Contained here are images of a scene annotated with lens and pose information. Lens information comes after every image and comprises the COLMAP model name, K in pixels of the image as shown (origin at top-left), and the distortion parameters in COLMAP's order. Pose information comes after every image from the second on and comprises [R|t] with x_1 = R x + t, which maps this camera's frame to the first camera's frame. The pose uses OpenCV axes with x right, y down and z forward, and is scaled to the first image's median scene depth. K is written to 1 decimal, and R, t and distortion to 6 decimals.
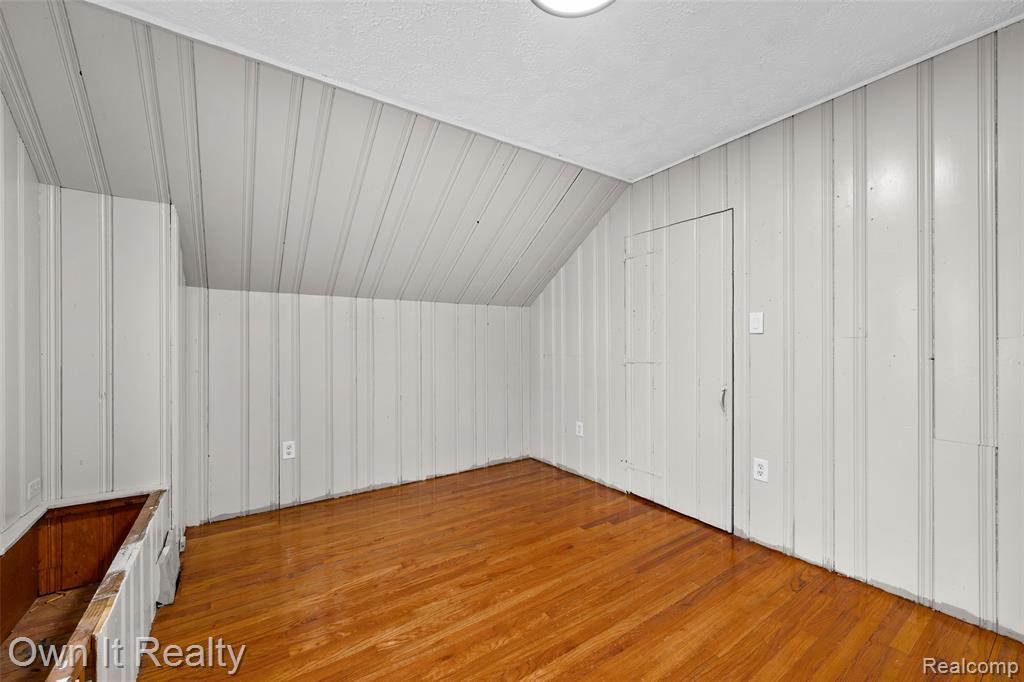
lens RADIAL K [[407.0, 0, 508.9], [0, 407.0, 345.4], [0, 0, 1]] dist [-0.000539, 0.000026]
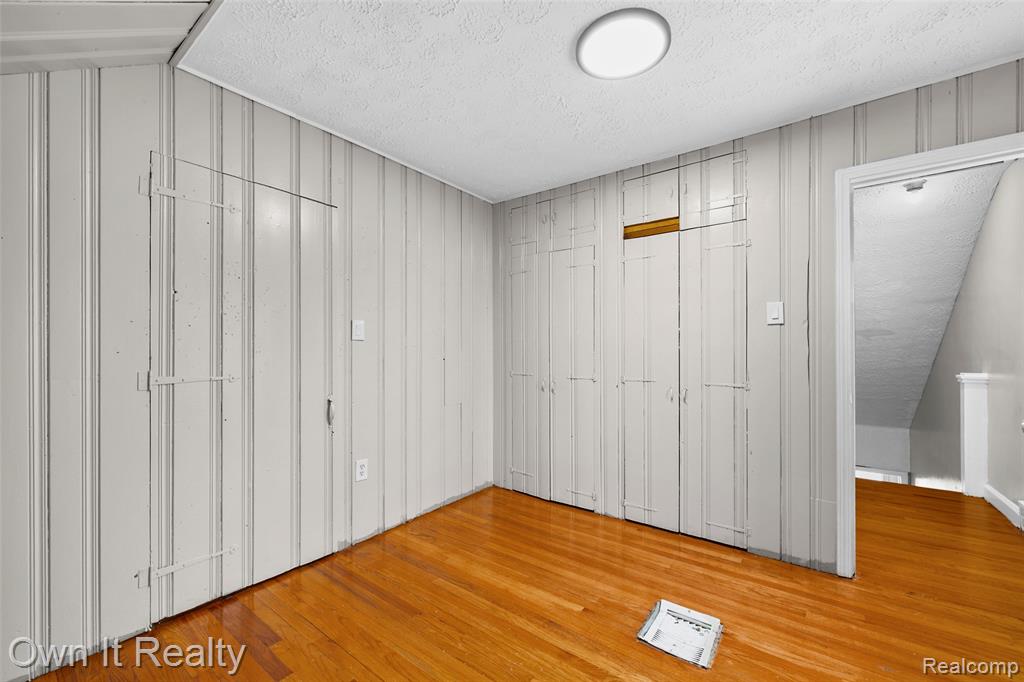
lens RADIAL K [[407.0, 0, 508.9], [0, 407.0, 345.4], [0, 0, 1]] dist [-0.000539, 0.000026]
pose [[-0.317750, 0.009491, 0.948127, -0.592296], [0.003364, 0.999955, -0.008883, -0.007806], [-0.948169, 0.000367, -0.317767, 1.135758]]
